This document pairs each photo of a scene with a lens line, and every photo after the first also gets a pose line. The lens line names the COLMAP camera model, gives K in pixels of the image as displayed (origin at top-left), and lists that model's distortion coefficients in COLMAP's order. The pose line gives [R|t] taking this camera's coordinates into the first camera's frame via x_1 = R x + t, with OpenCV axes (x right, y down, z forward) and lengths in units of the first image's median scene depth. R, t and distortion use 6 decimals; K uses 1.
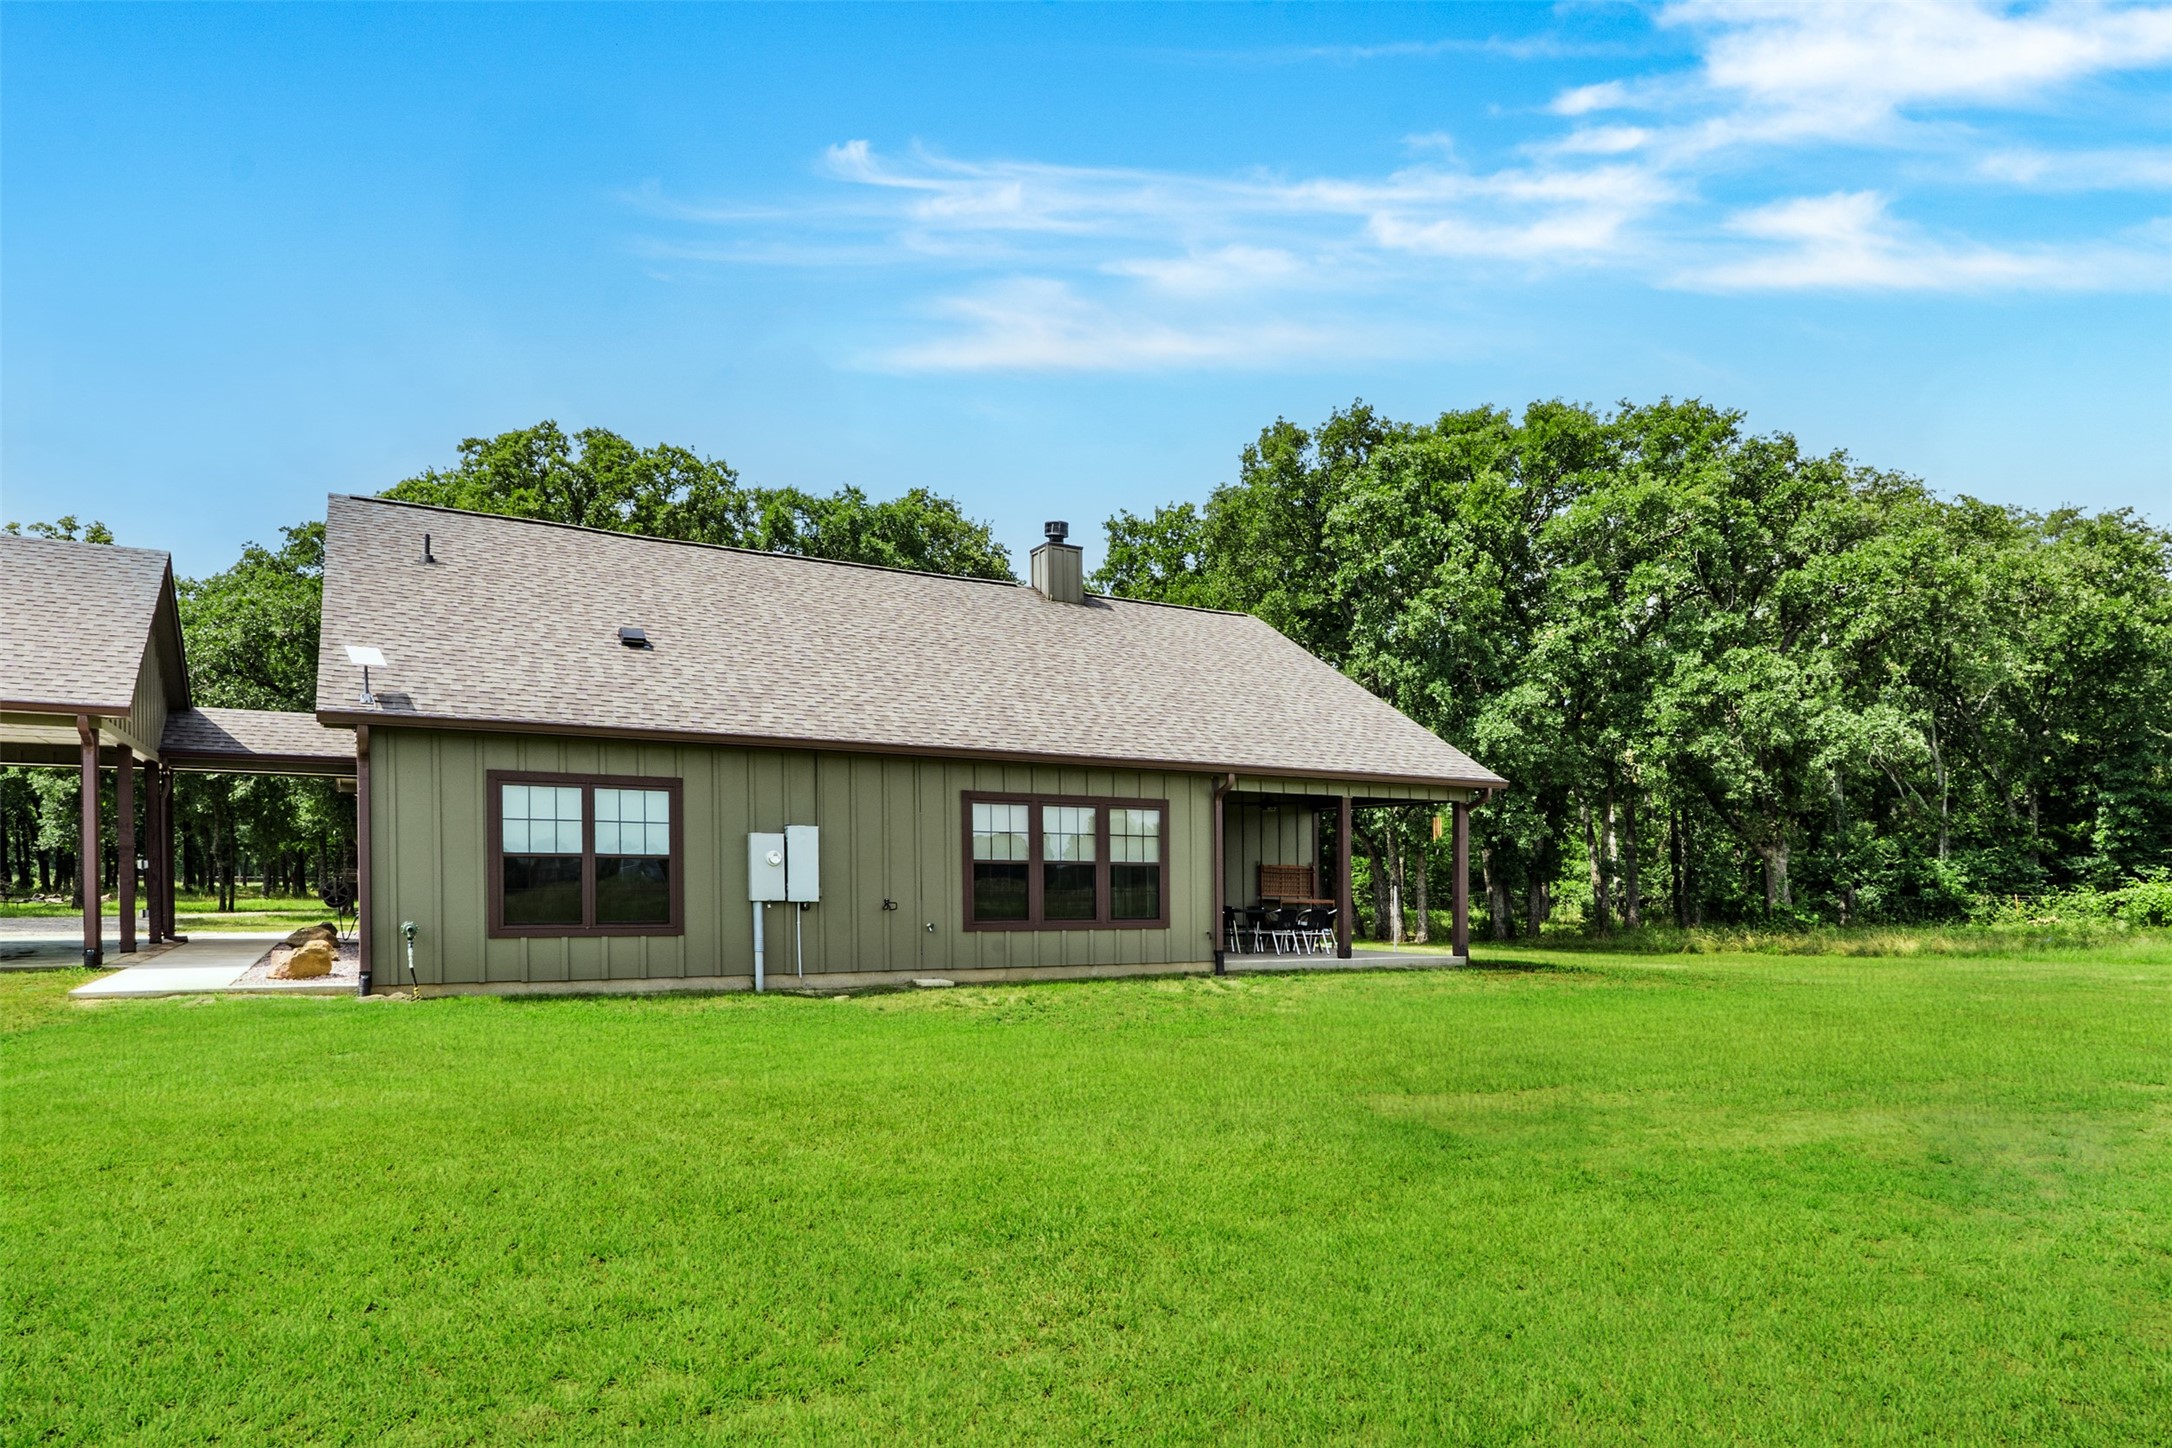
lens RADIAL K [[1163.7, 0, 1086.0], [0, 1163.7, 724.0], [0, 0, 1]] dist [0.000778, -0.000001]
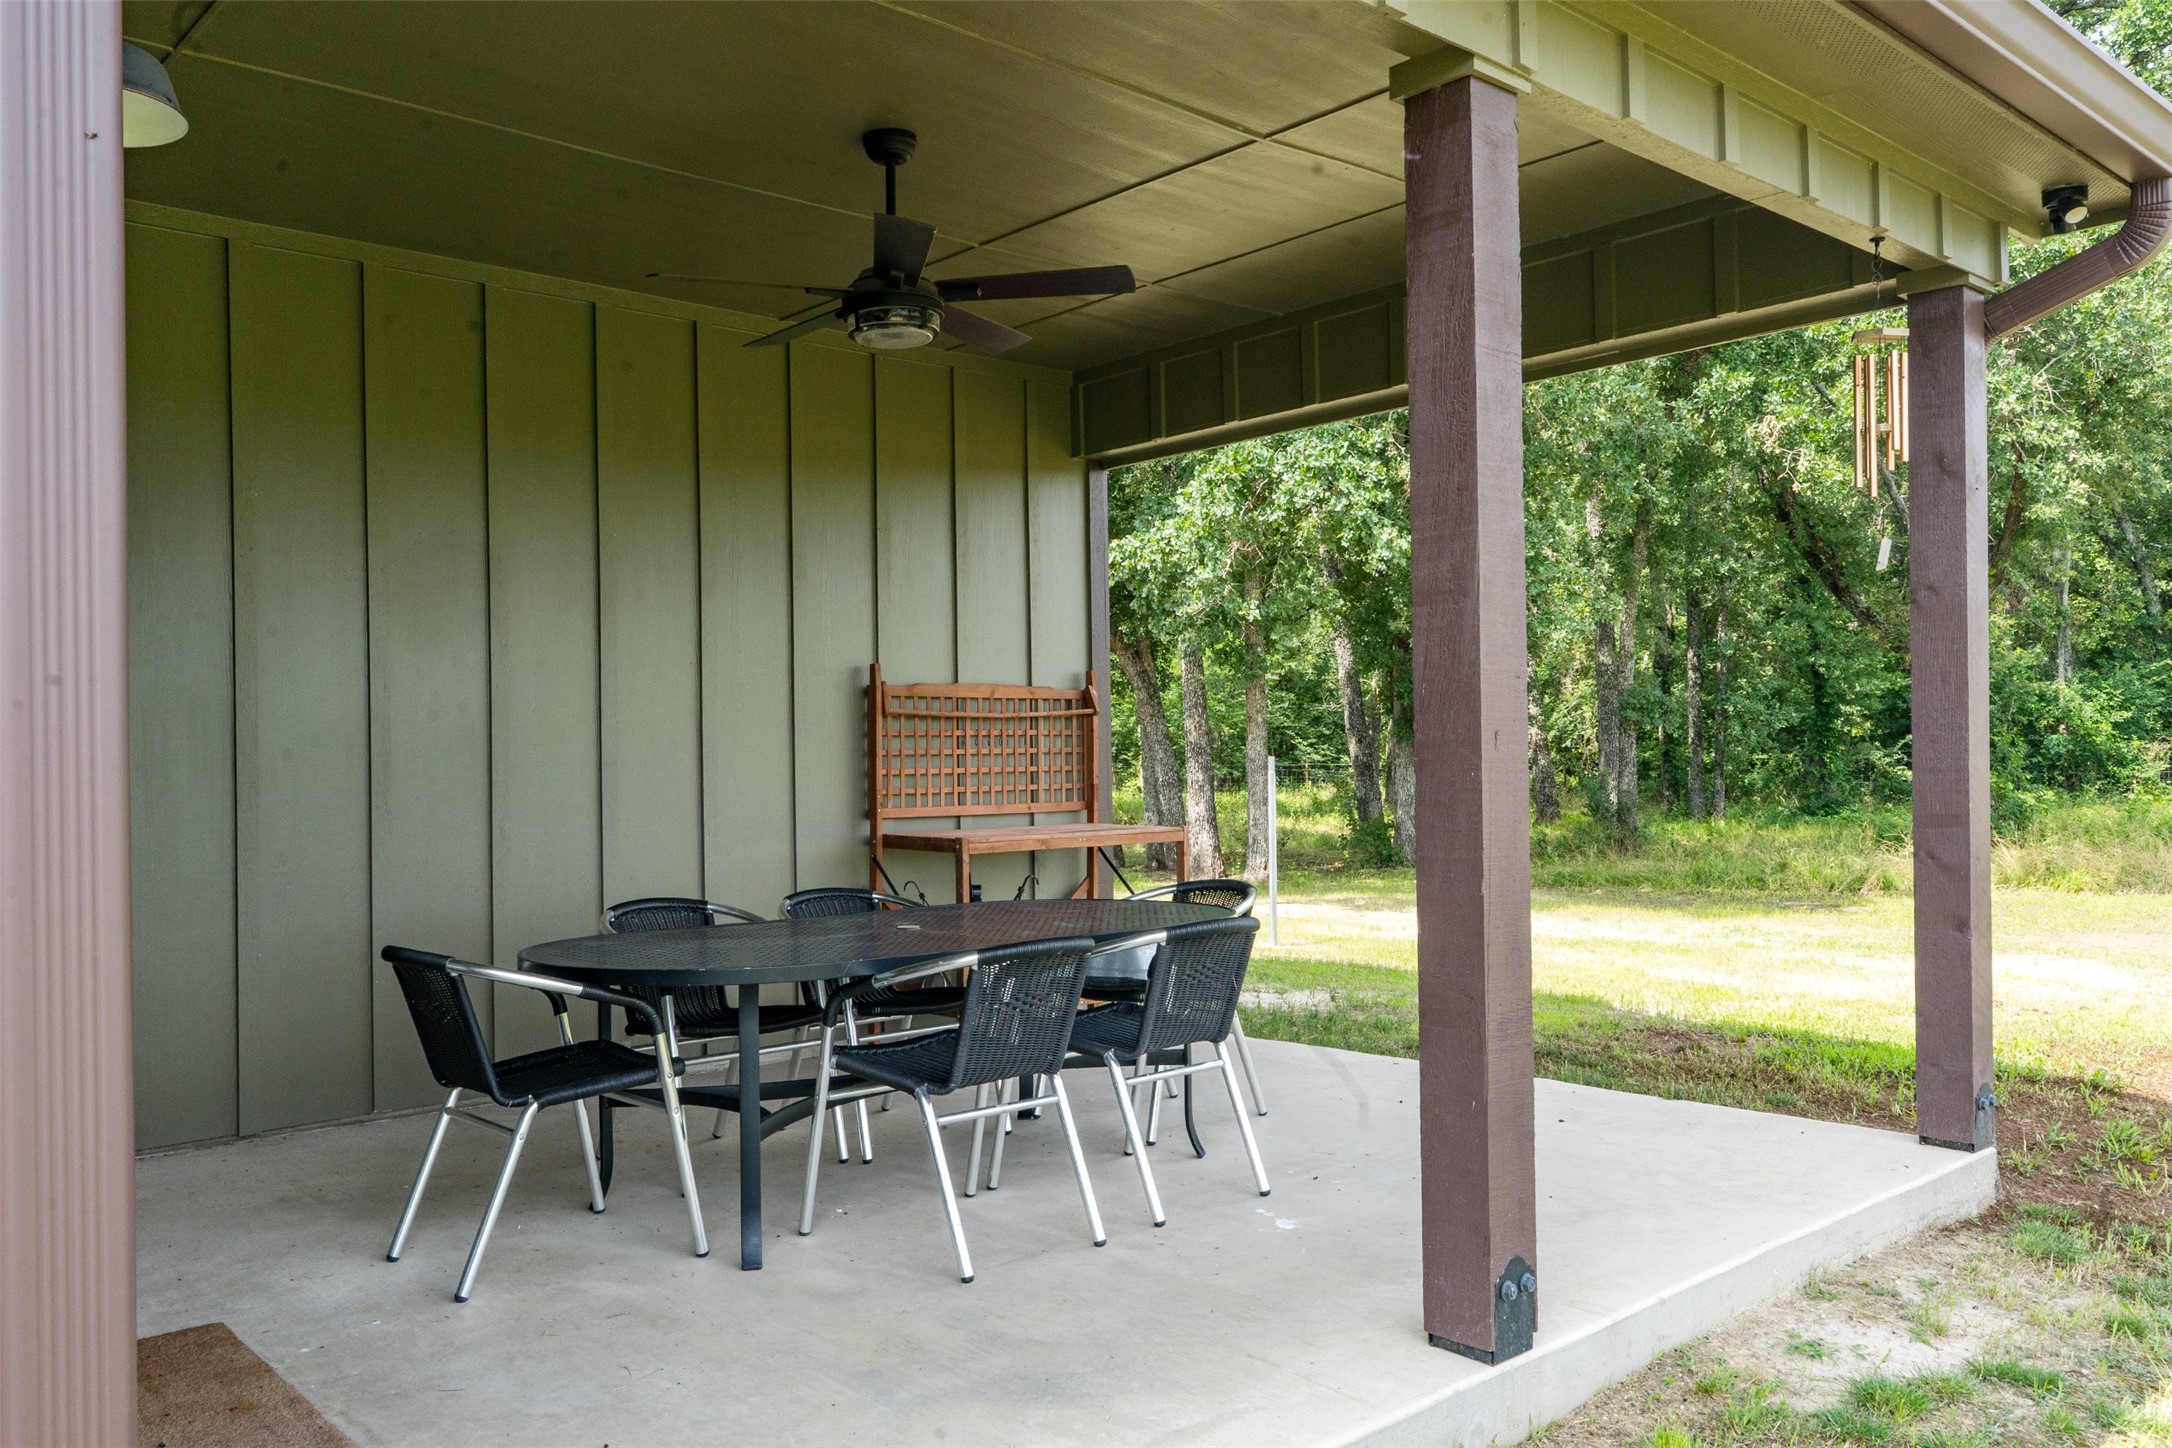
lens RADIAL K [[1647.6, 0, 1086.0], [0, 1647.6, 724.0], [0, 0, 1]] dist [0.000853, 0.000110]
pose [[0.967400, -0.024349, 0.252080, 0.083387], [-0.004689, 0.993475, 0.113956, 0.070259], [-0.253209, -0.111423, 0.960973, 0.519073]]
